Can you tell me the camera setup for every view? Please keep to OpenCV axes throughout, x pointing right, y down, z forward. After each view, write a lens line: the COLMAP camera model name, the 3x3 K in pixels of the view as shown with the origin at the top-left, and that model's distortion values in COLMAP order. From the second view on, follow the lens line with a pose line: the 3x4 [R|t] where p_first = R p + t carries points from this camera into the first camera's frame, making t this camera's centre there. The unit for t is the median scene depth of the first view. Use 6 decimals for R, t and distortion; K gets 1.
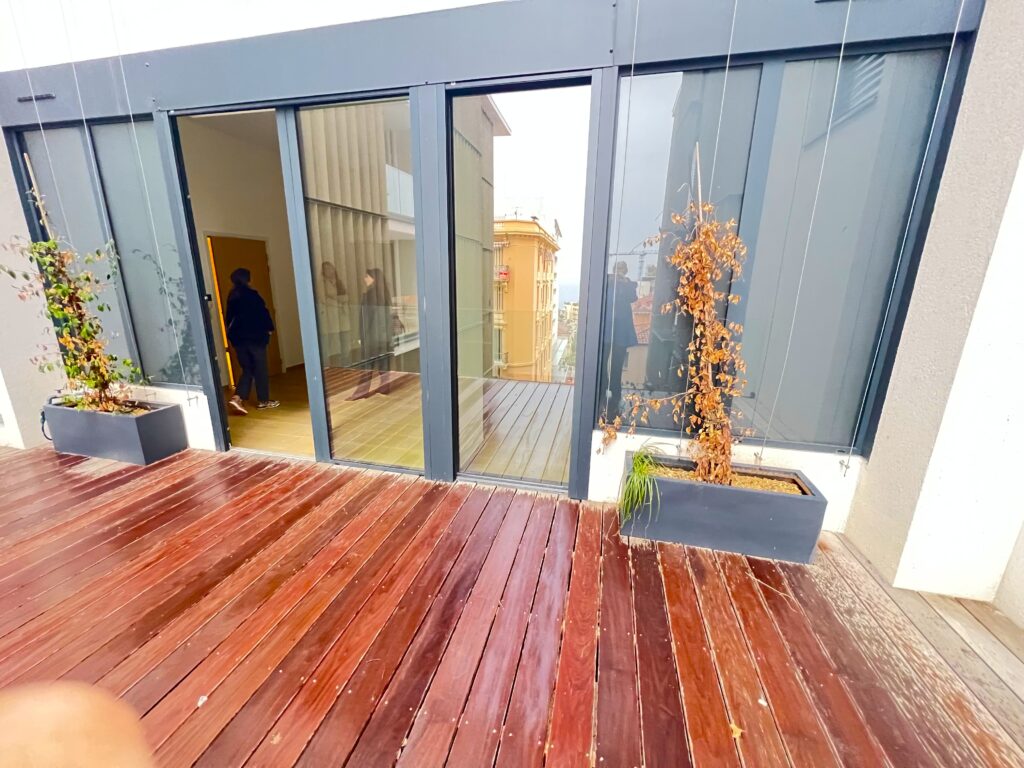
lens RADIAL K [[408.8, 0, 509.2], [0, 408.8, 382.3], [0, 0, 1]] dist [-0.001717, 0.000190]
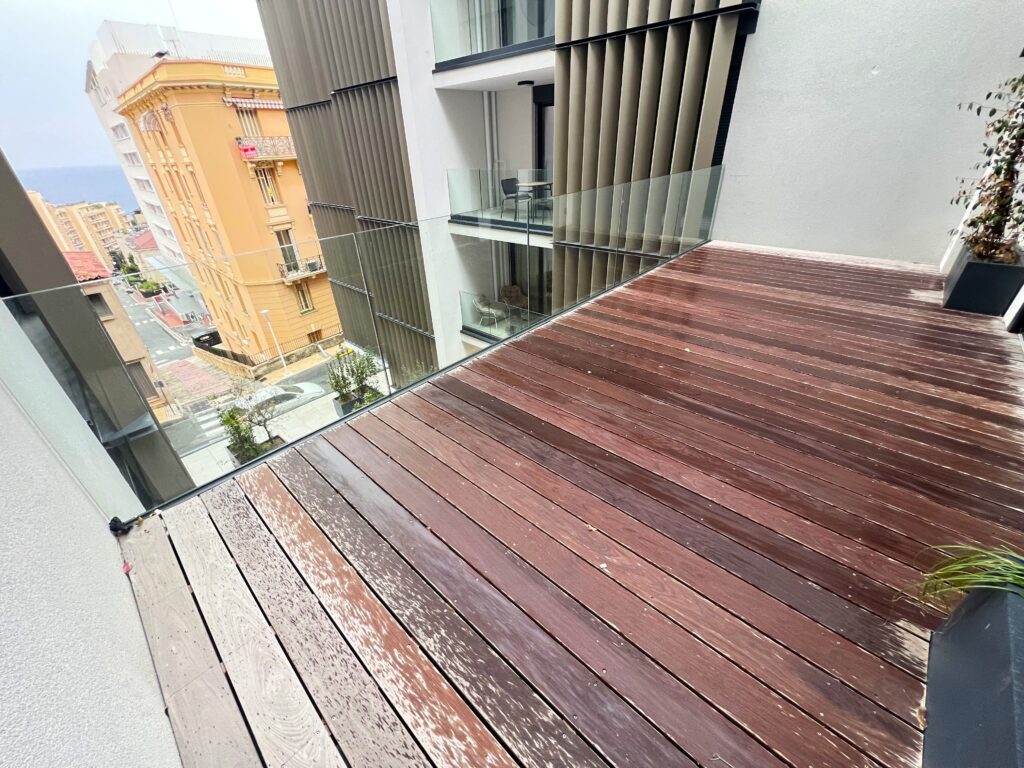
lens RADIAL K [[408.8, 0, 509.2], [0, 408.8, 382.3], [0, 0, 1]] dist [-0.001717, 0.000190]
pose [[-0.486247, 0.448653, -0.749850, 0.623925], [-0.190128, 0.783247, 0.591926, -0.070952], [0.852886, 0.430390, -0.295550, 0.431041]]
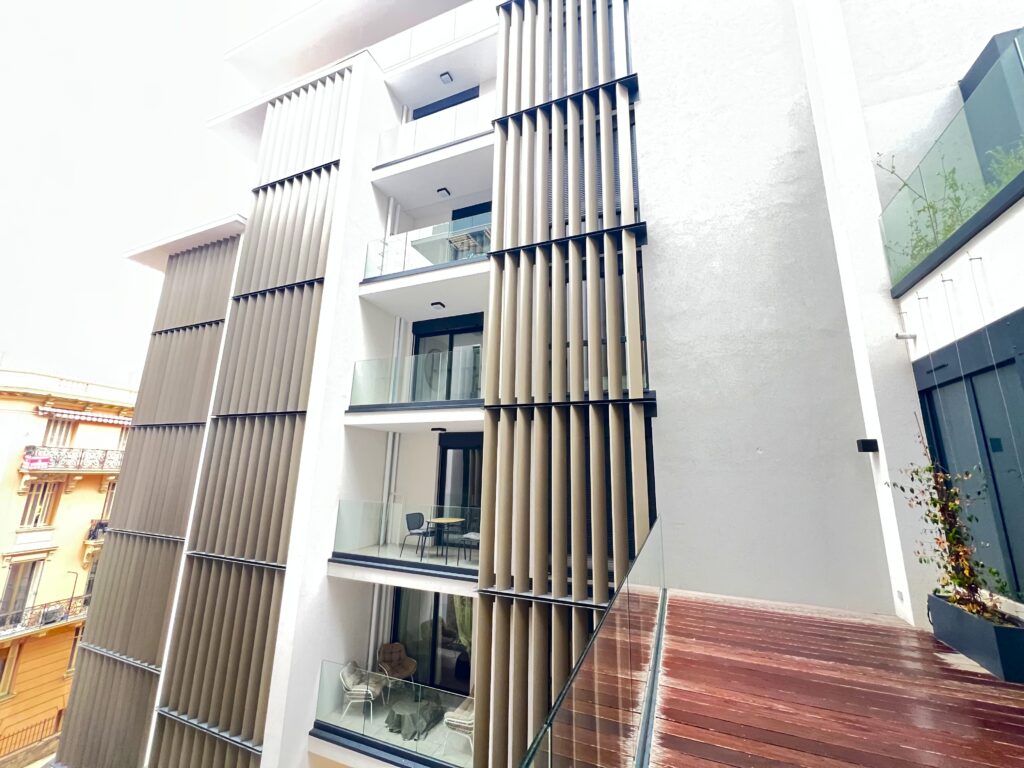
lens RADIAL K [[408.8, 0, 509.2], [0, 408.8, 382.3], [0, 0, 1]] dist [-0.001717, 0.000190]
pose [[-0.149074, -0.231363, -0.961378, 0.442600], [-0.275594, 0.943439, -0.184311, 0.032993], [0.949645, 0.237474, -0.204405, -0.131387]]
